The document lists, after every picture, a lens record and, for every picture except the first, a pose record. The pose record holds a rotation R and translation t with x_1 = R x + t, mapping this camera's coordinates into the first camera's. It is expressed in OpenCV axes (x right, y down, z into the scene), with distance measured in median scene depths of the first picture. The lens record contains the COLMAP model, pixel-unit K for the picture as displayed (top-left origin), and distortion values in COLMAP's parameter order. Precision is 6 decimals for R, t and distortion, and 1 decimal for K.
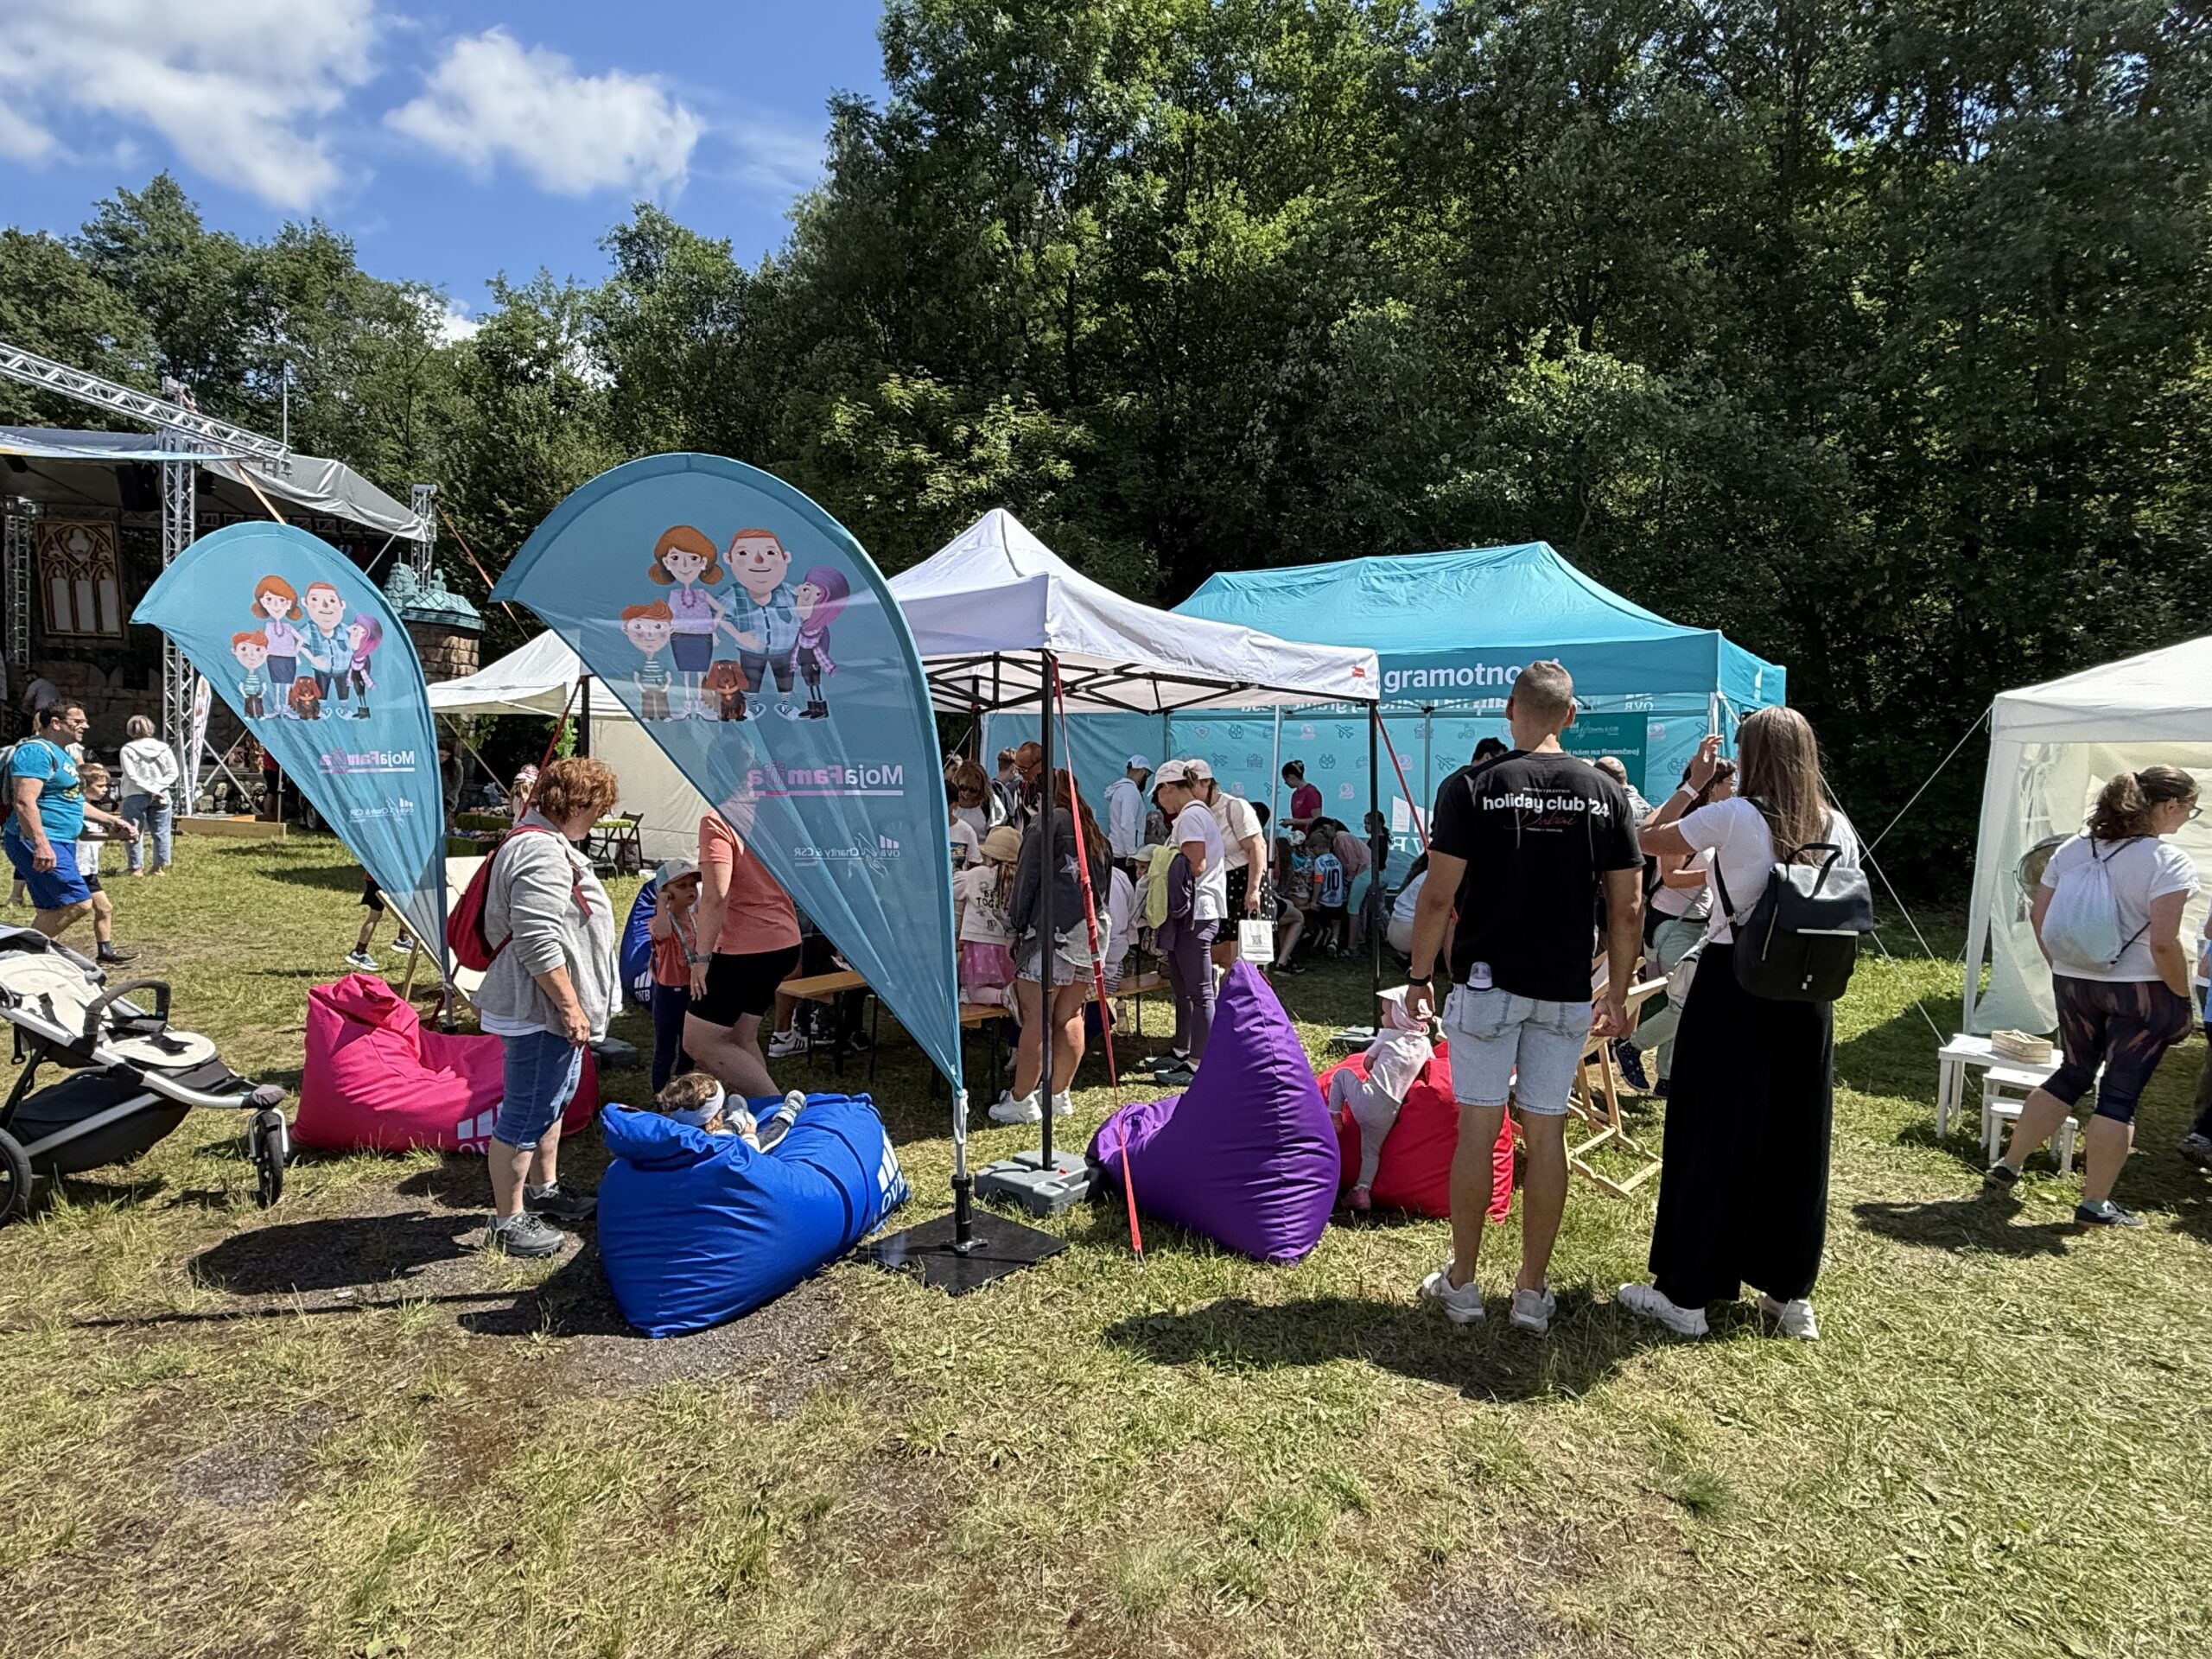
lens RADIAL K [[1227.4, 0, 1095.2], [0, 1227.4, 827.5], [0, 0, 1]] dist [-0.005277, 0.005562]
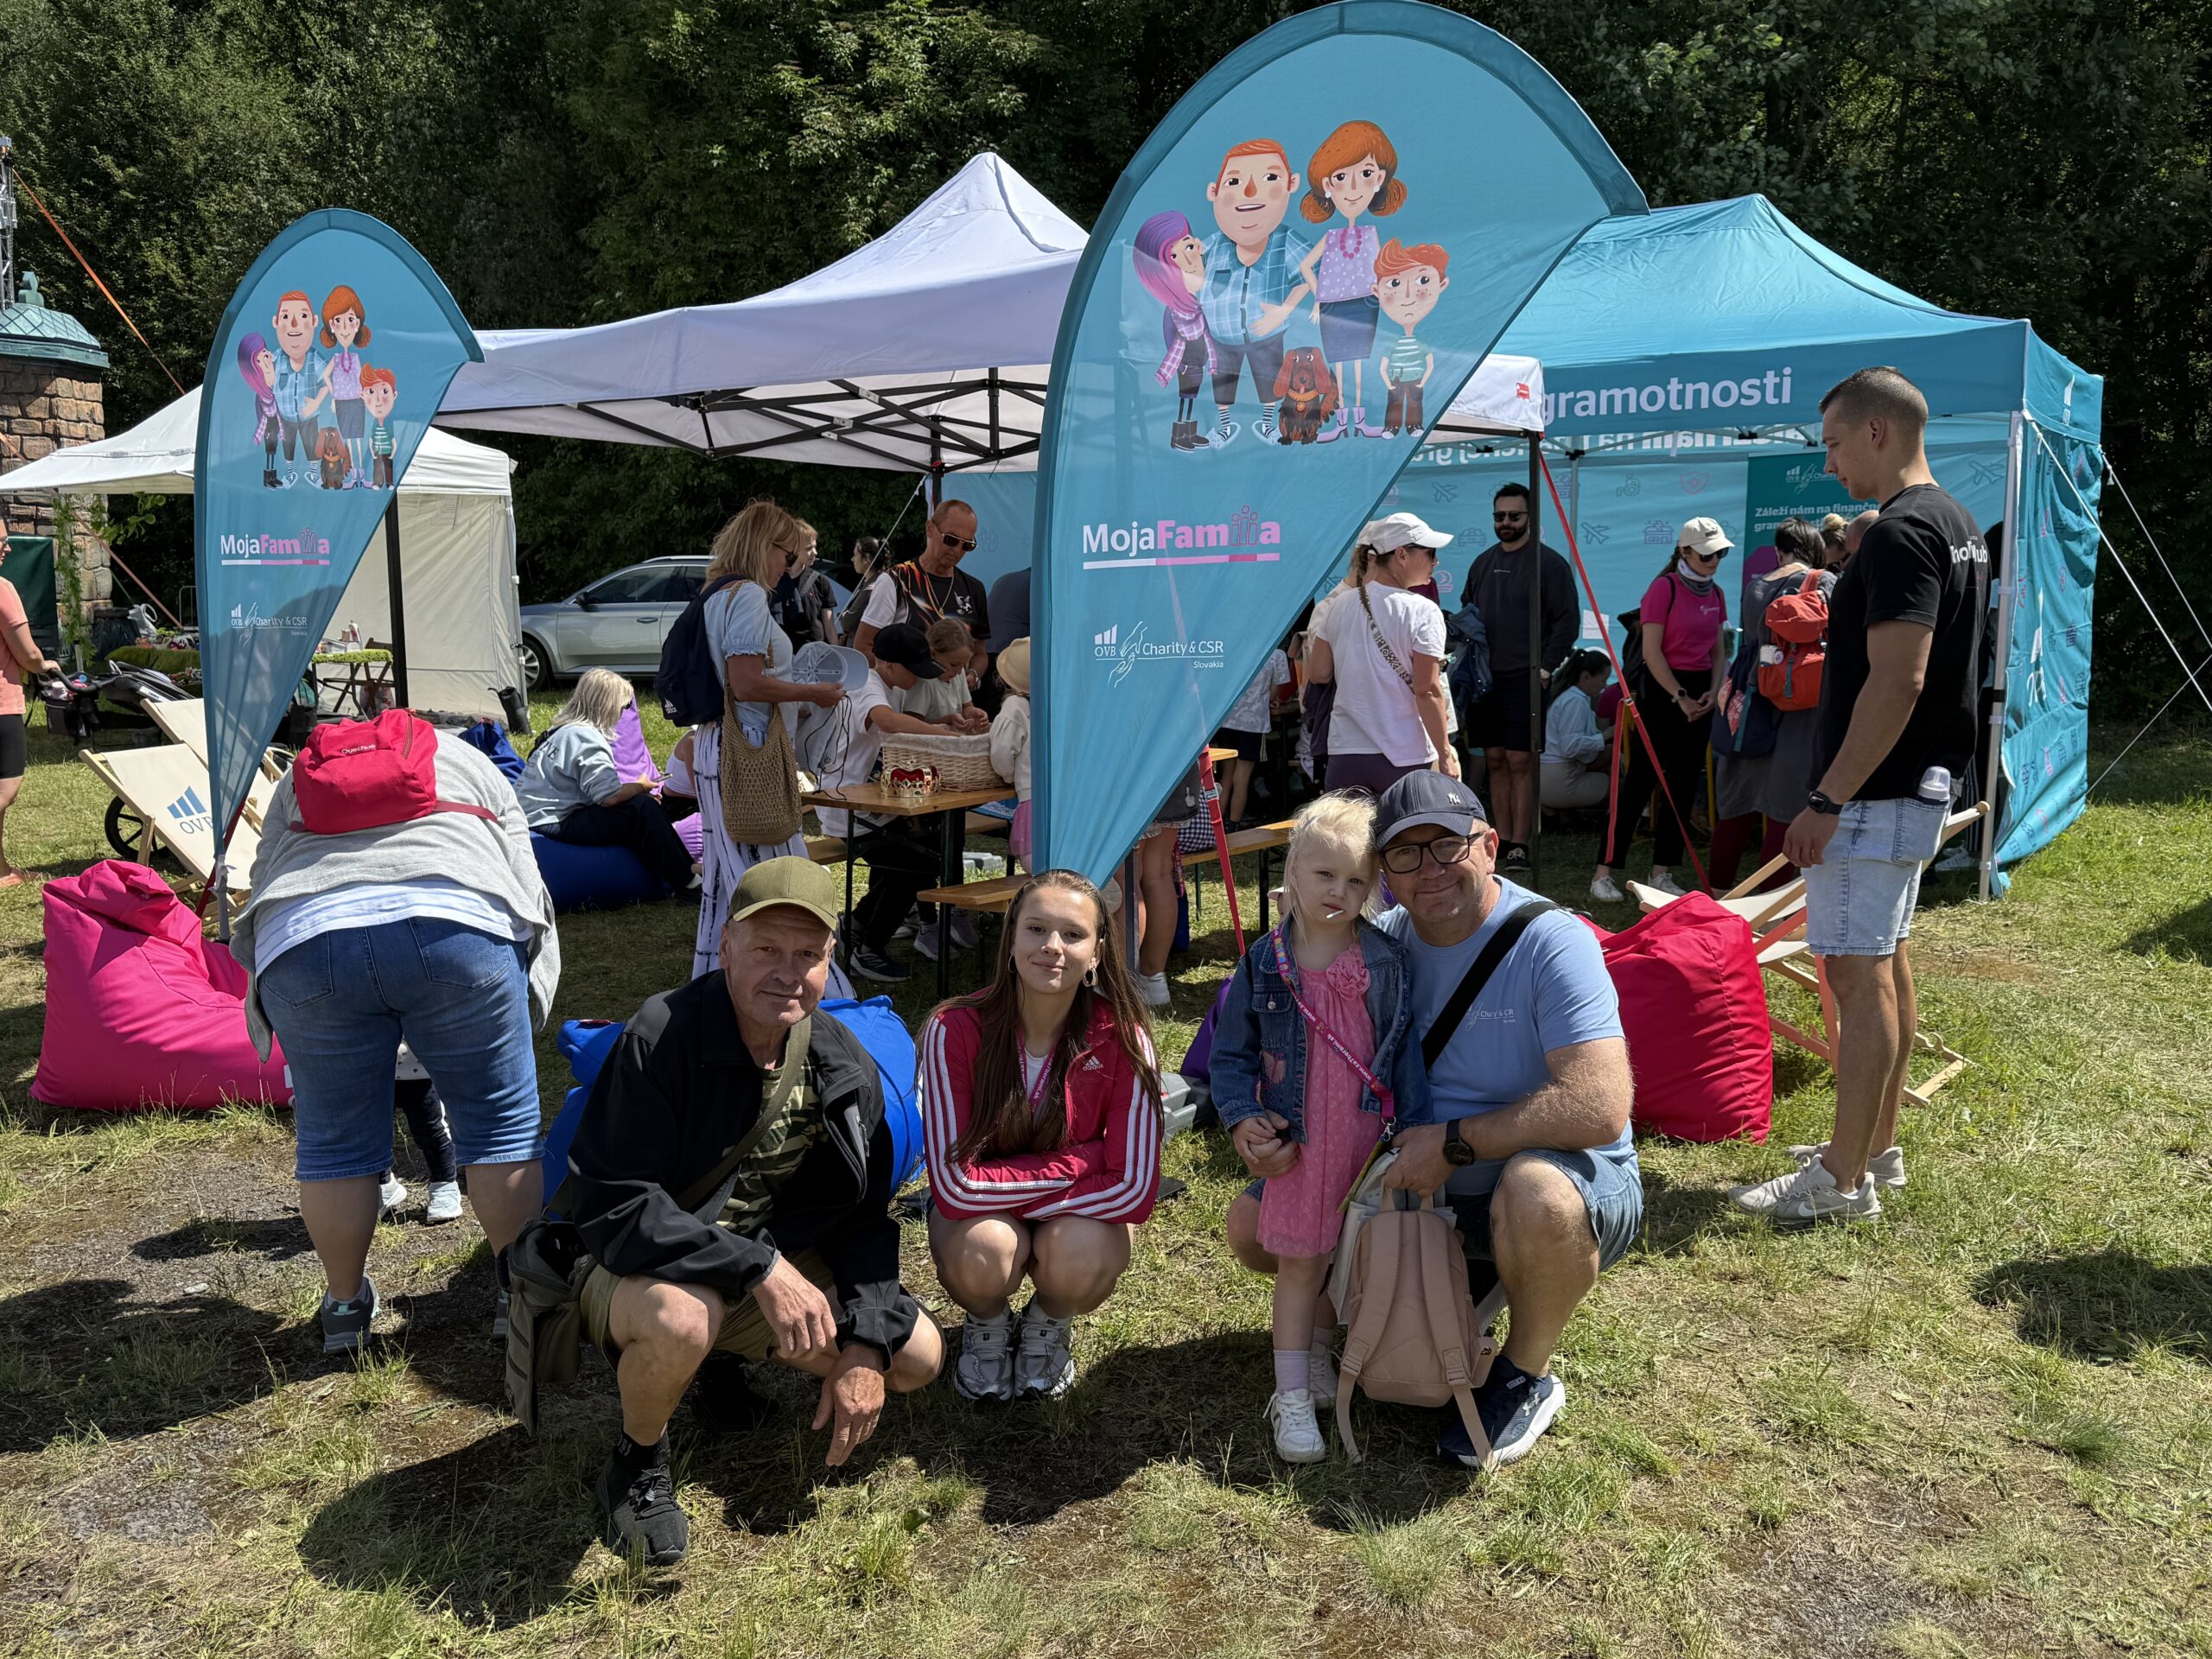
lens RADIAL K [[1815.3, 0, 1112.2], [0, 1815.3, 826.9], [0, 0, 1]] dist [0.011921, -0.009017]
pose [[0.998861, -0.029252, 0.037695, -0.144401], [0.025475, 0.994954, 0.097042, 0.028870], [-0.040344, -0.095971, 0.994566, -0.077415]]
